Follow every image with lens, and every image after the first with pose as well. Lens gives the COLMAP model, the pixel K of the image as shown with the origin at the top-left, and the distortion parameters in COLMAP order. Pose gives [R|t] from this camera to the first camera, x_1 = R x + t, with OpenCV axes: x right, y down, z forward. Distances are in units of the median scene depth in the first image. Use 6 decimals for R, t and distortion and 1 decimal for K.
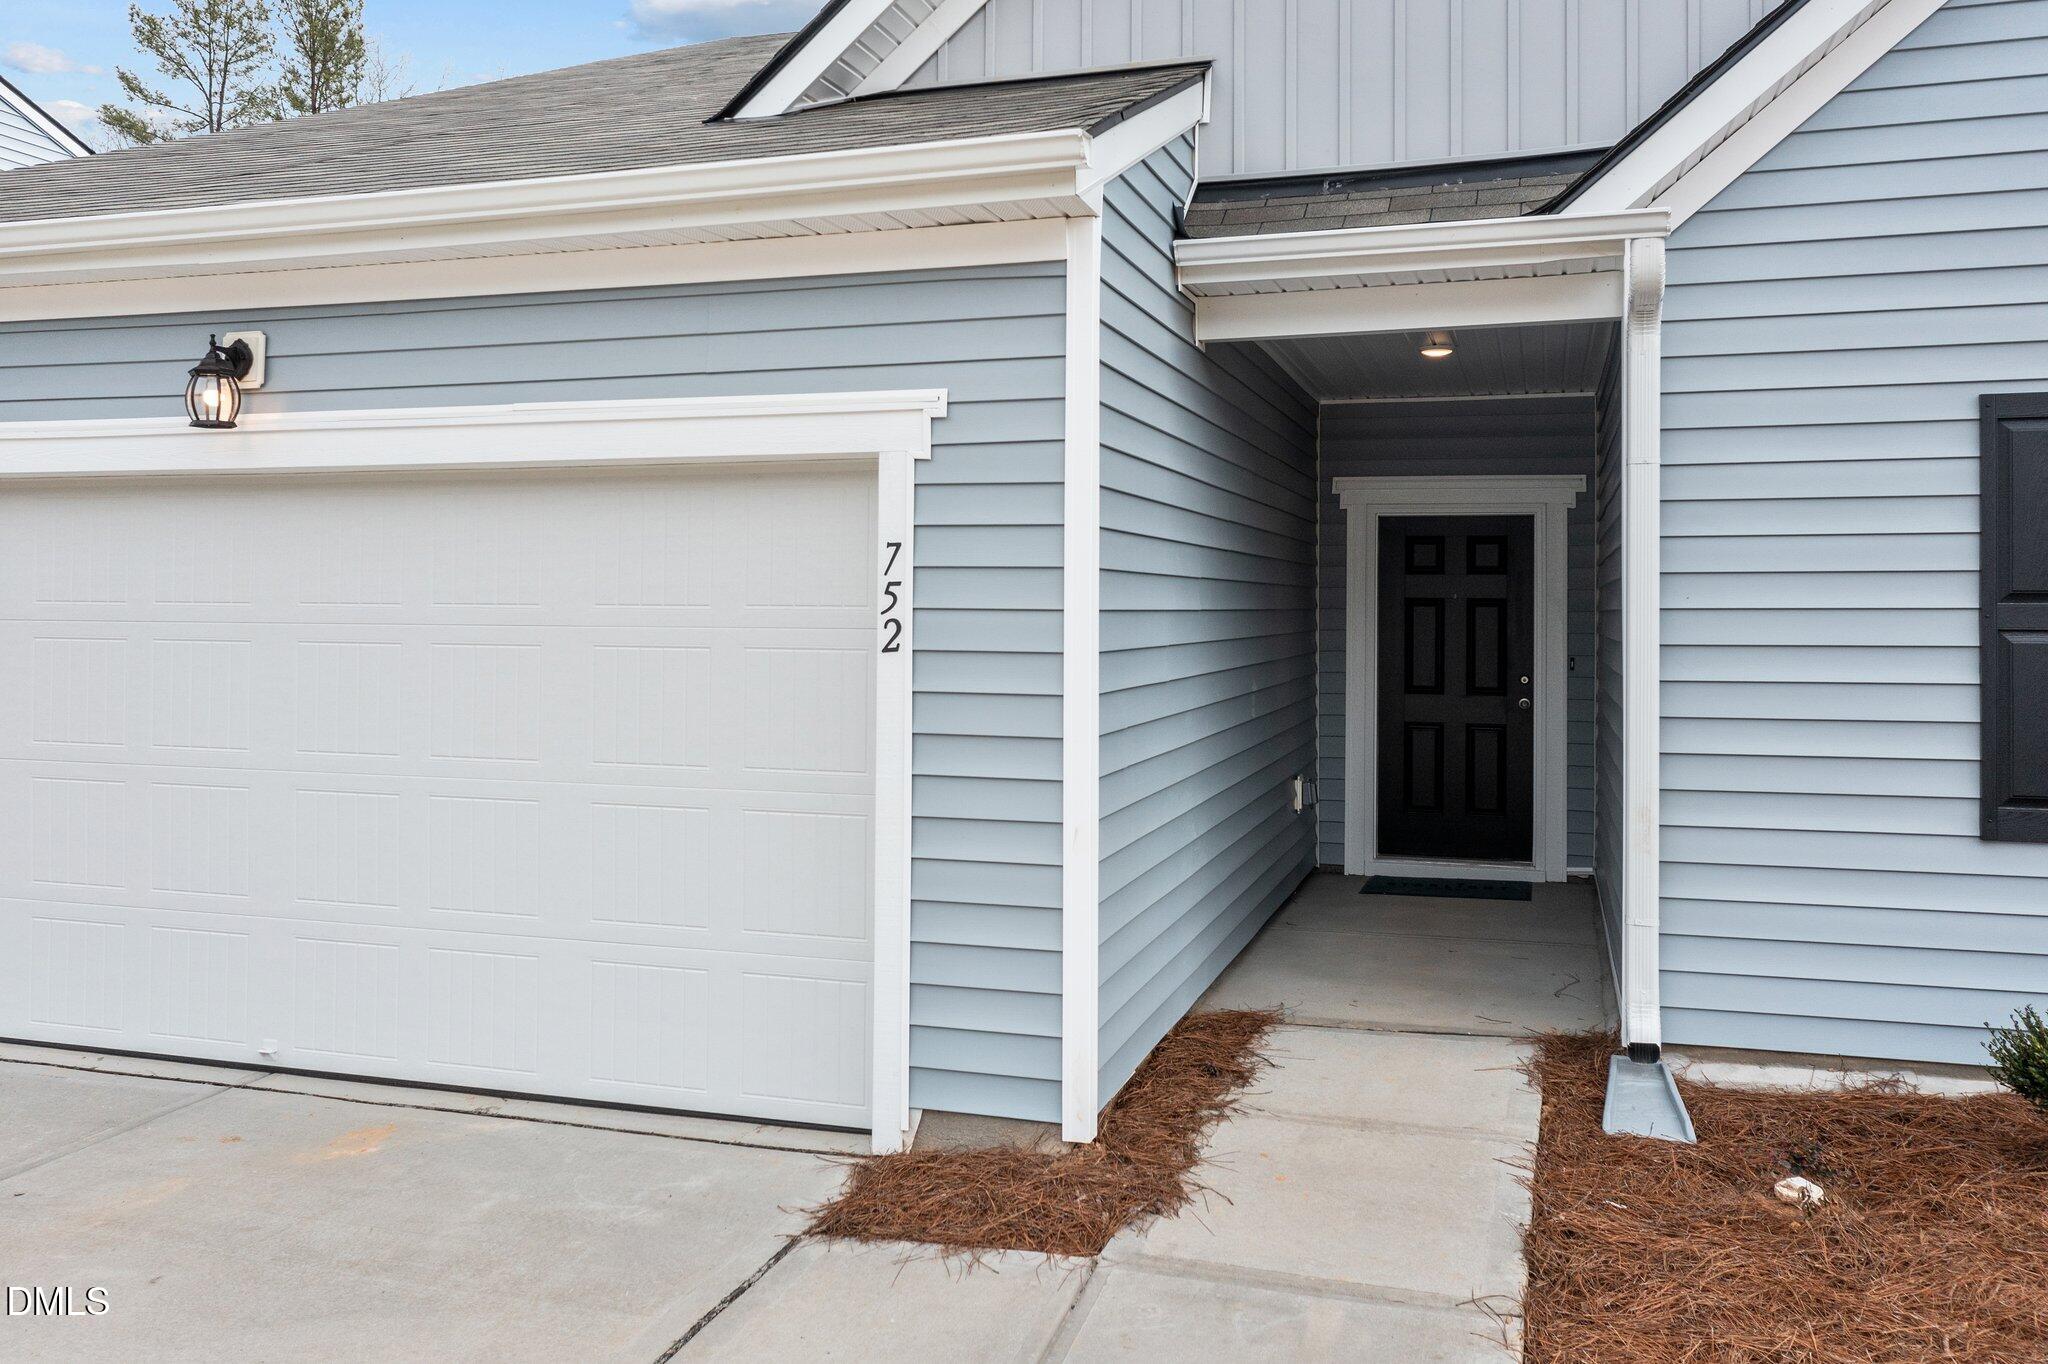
lens RADIAL K [[1677.5, 0, 1045.6], [0, 1677.5, 592.7], [0, 0, 1]] dist [0.037105, 0.002003]
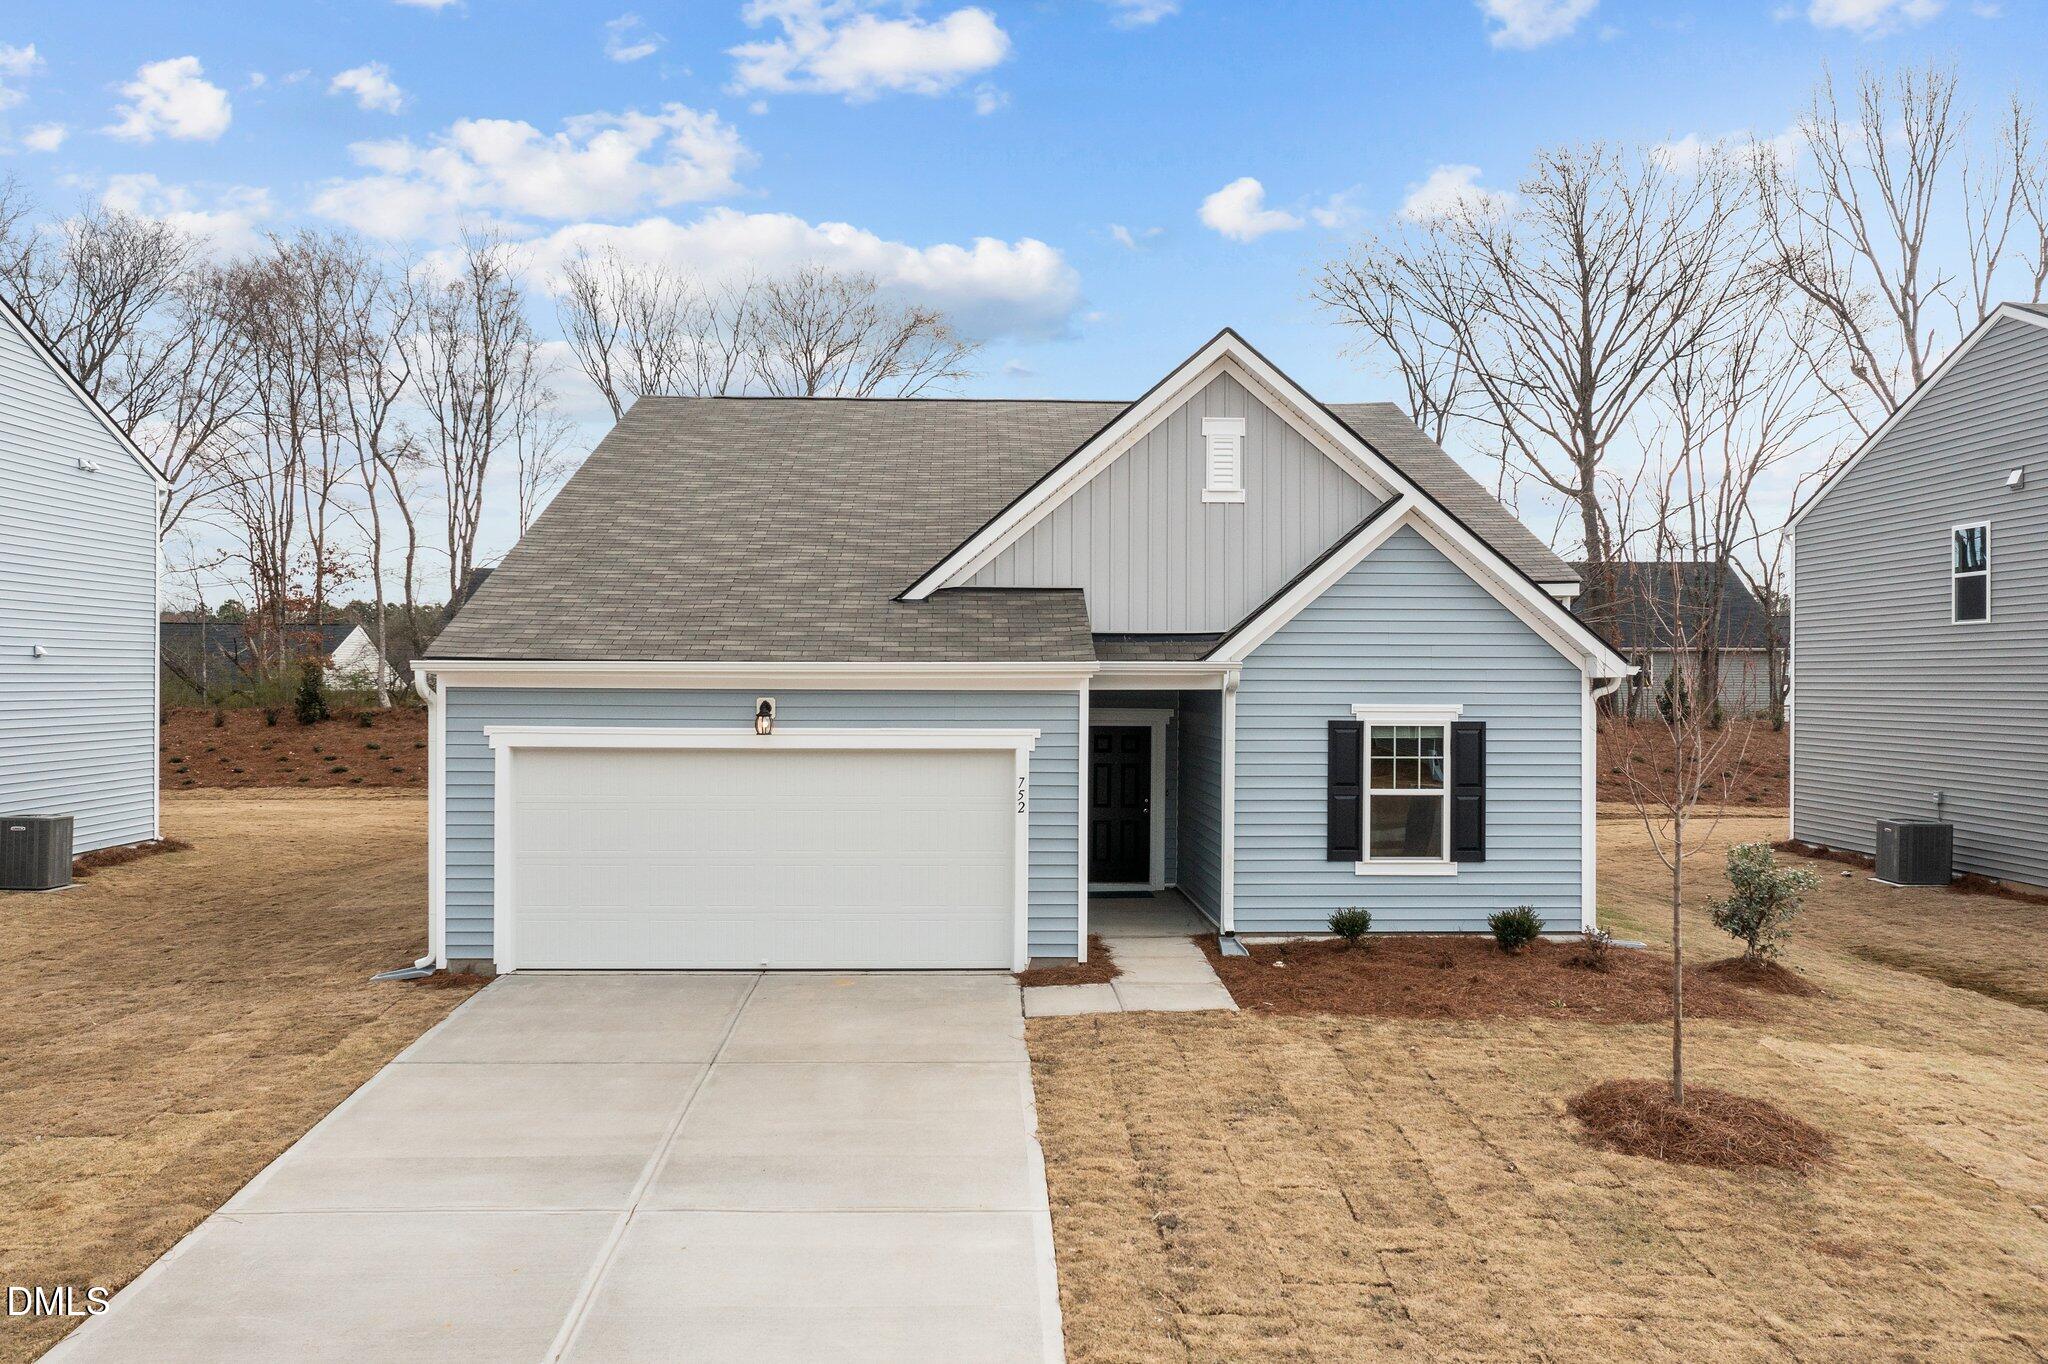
lens RADIAL K [[1639.5, 0, 1023.8], [0, 1639.5, 683.1], [0, 0, 1]] dist [-0.005099, -0.000114]
pose [[0.949014, 0.001610, 0.315230, -0.934172], [-0.004788, 0.999945, 0.009309, -0.208136], [-0.315198, -0.010344, 0.948970, -1.689695]]
